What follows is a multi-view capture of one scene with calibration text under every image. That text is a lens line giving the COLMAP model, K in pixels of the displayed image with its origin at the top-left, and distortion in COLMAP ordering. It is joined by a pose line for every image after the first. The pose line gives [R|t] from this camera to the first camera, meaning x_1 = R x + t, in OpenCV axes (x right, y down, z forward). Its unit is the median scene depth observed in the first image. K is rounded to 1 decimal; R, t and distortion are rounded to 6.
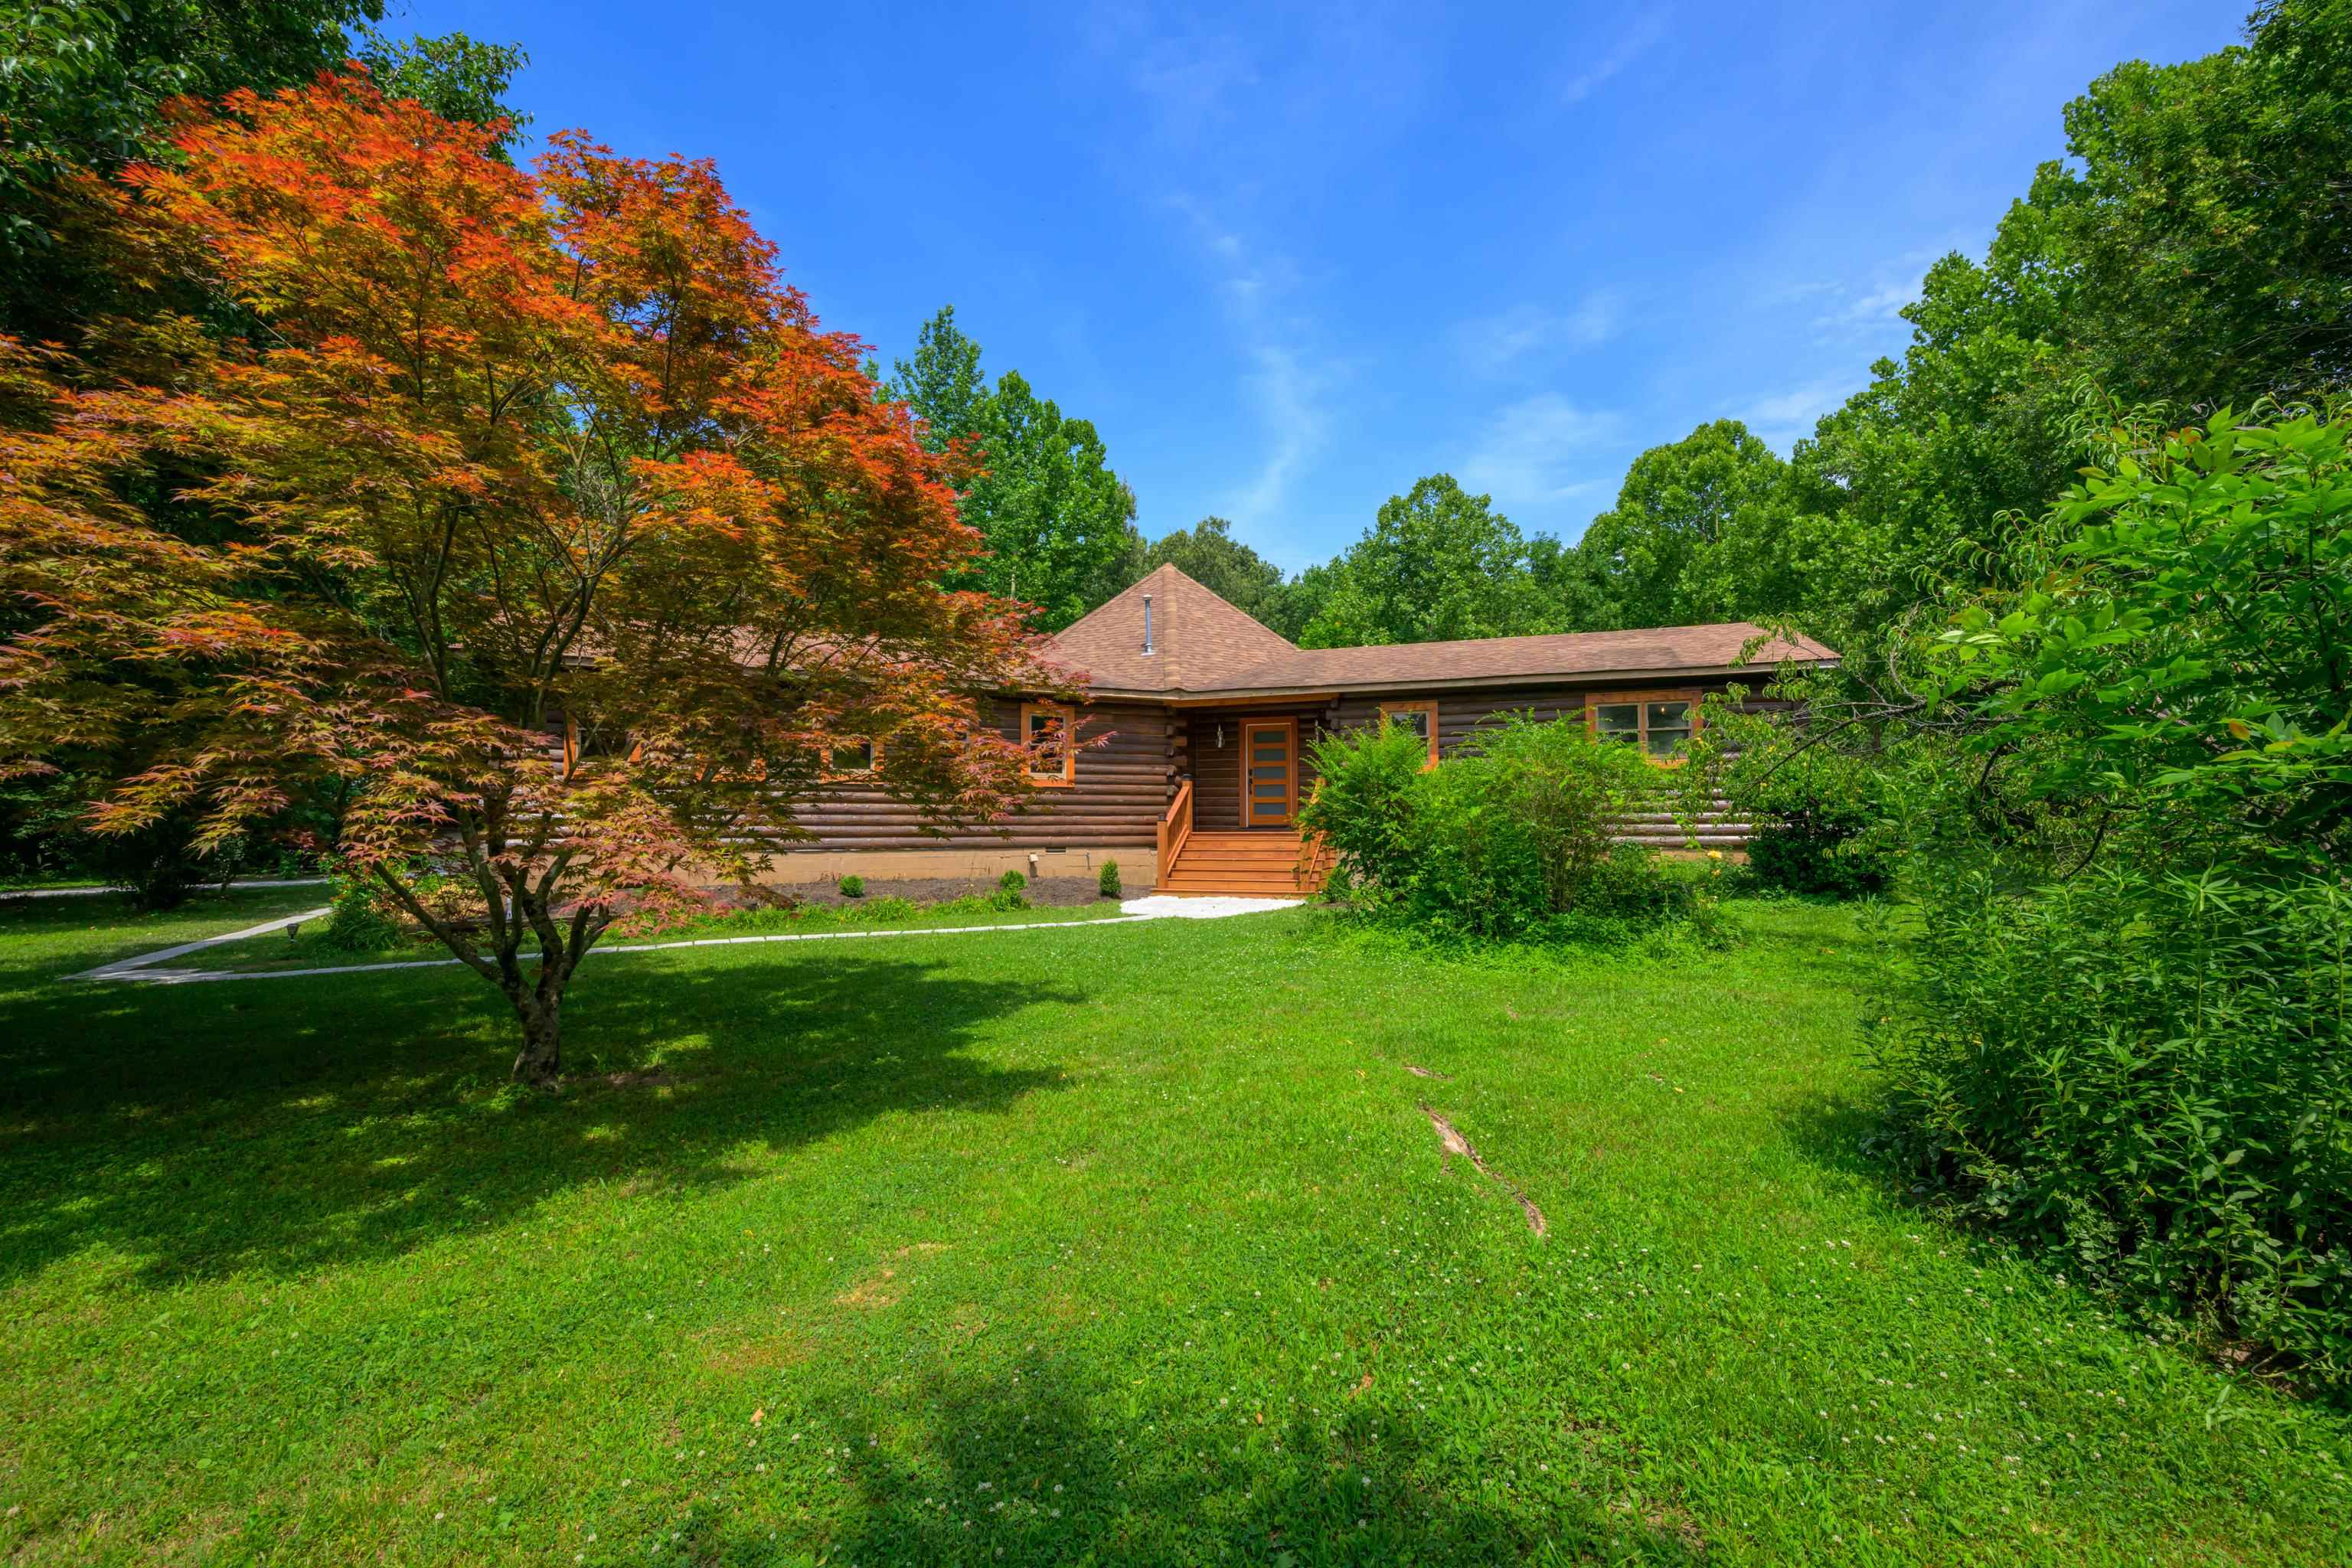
lens RADIAL K [[1006.5, 0, 1176.7], [0, 1006.5, 784.8], [0, 0, 1]] dist [-0.001894, -0.000616]
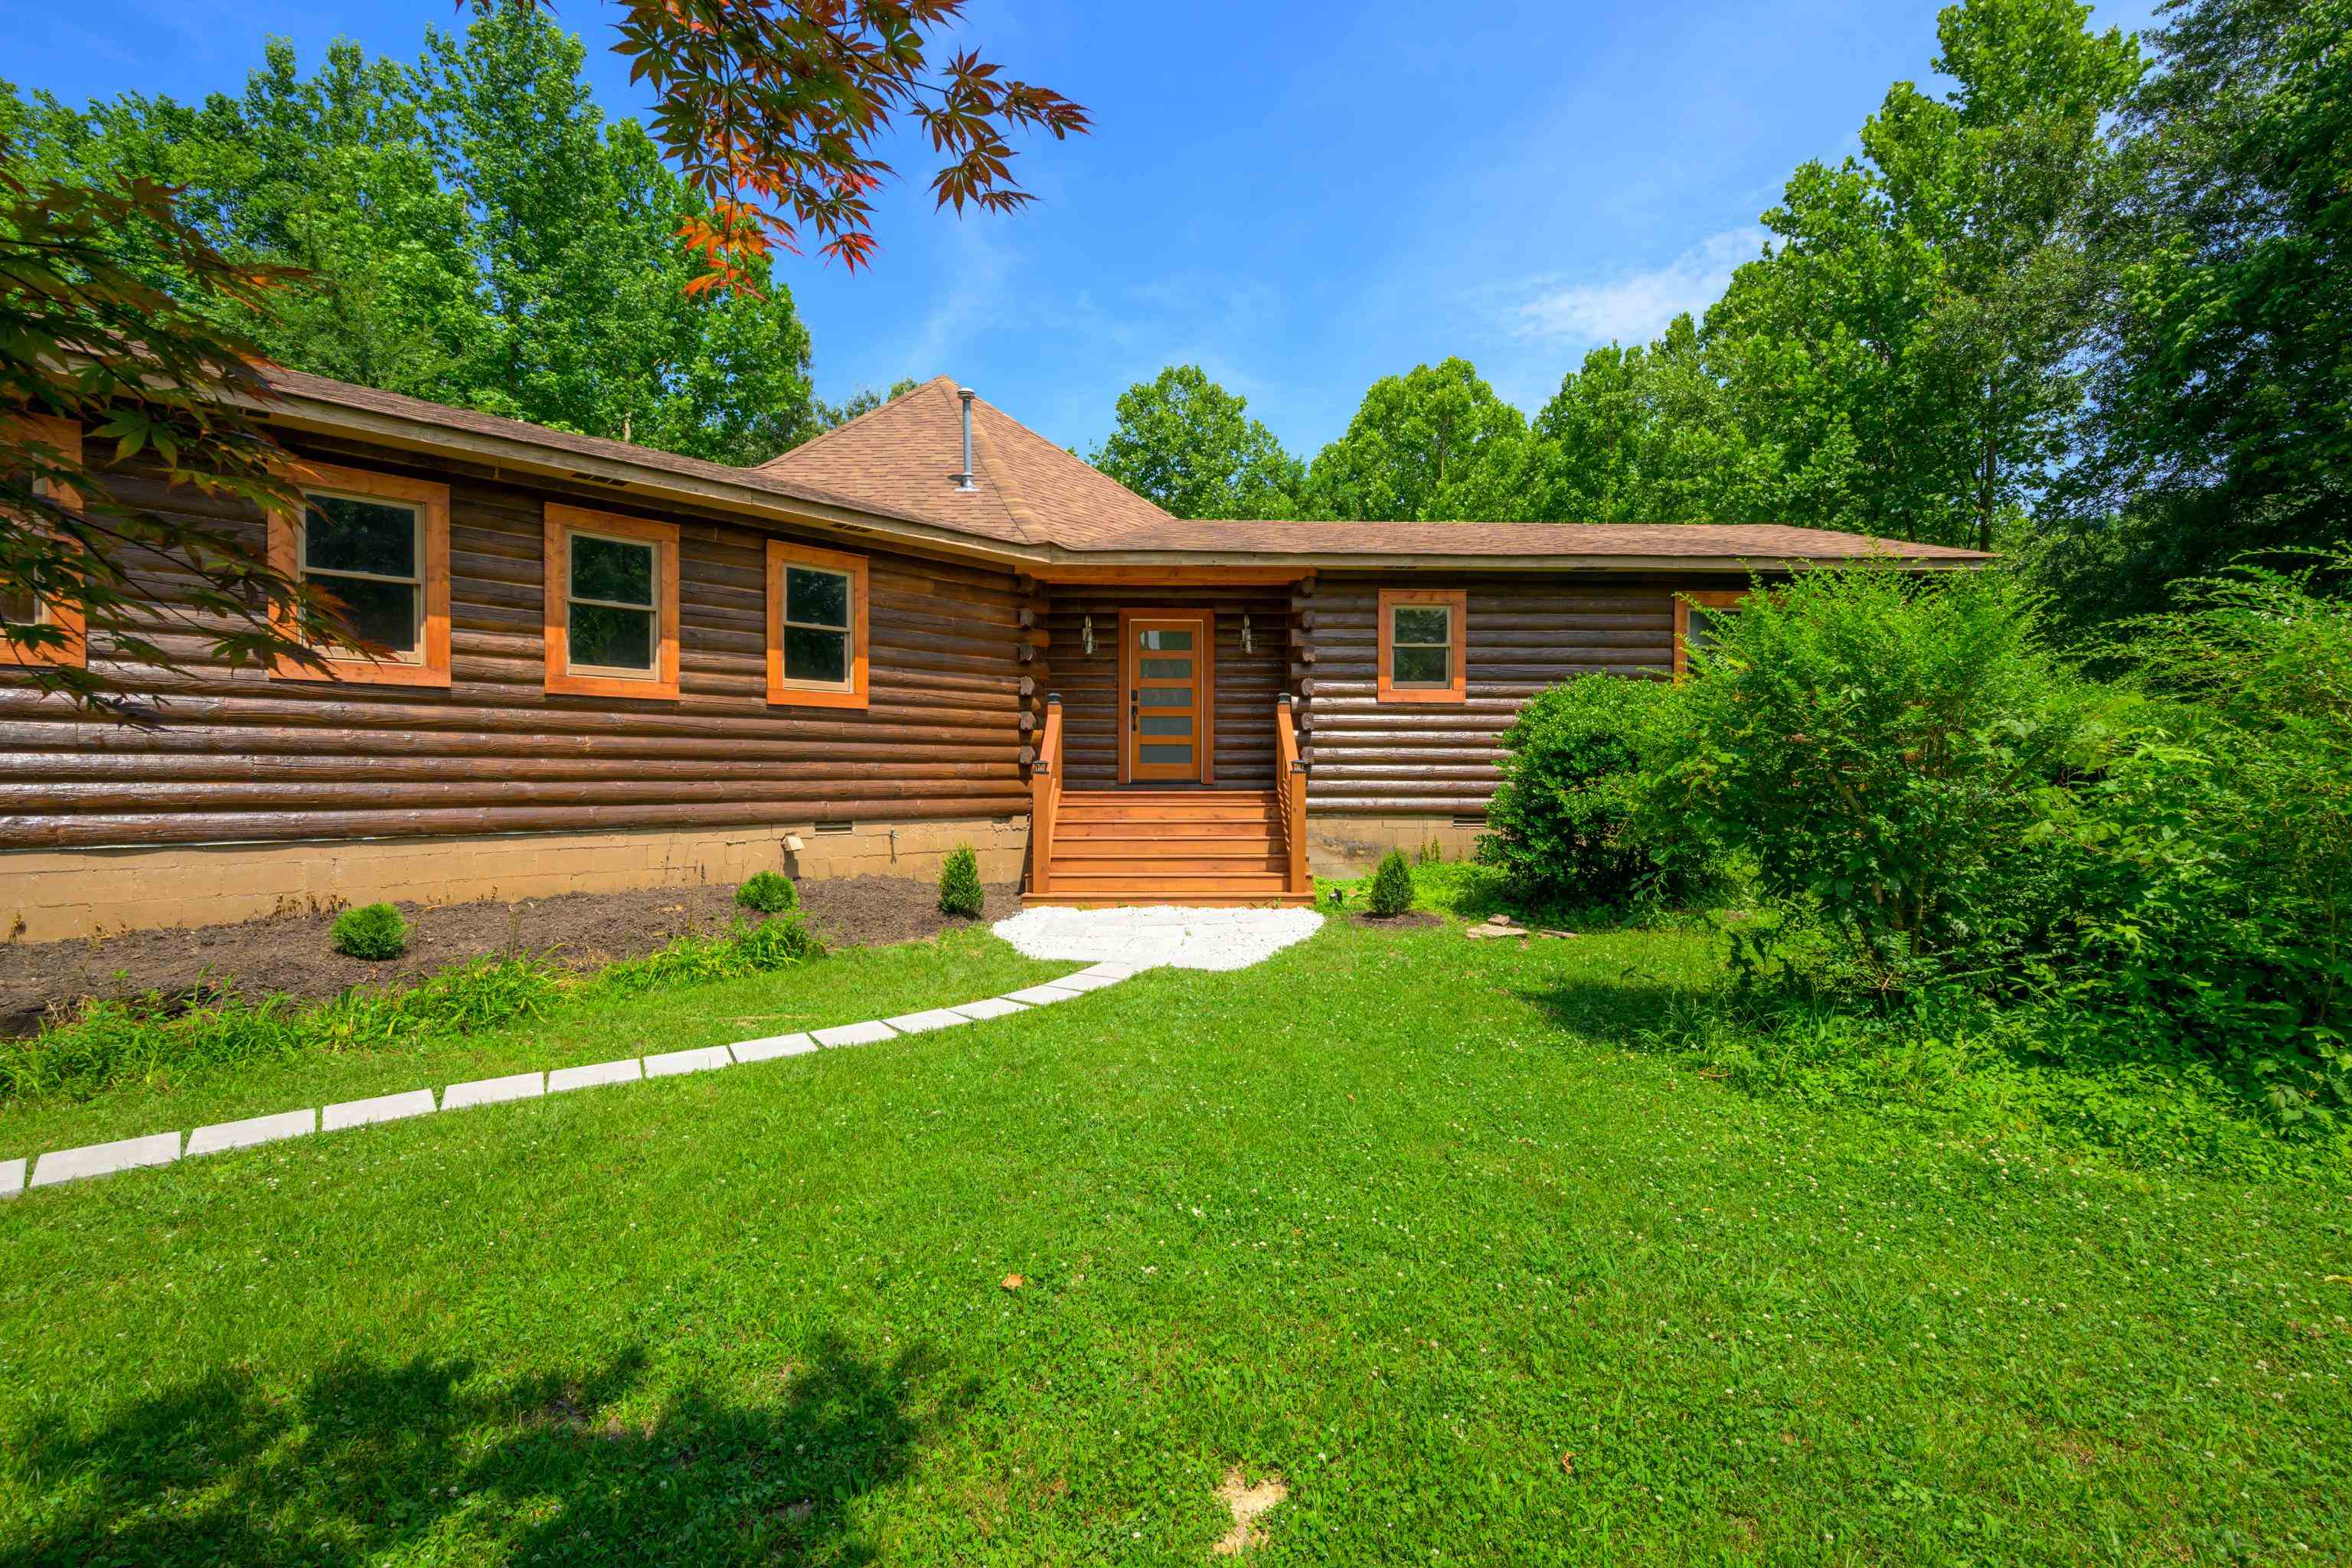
lens RADIAL K [[1006.5, 0, 1177.2], [0, 1006.5, 786.2], [0, 0, 1]] dist [-0.001894, -0.000616]
pose [[0.930004, 0.000028, 0.367550, -0.143065], [-0.020136, 0.998502, 0.050871, 0.012388], [-0.366998, -0.054711, 0.928611, 0.429395]]
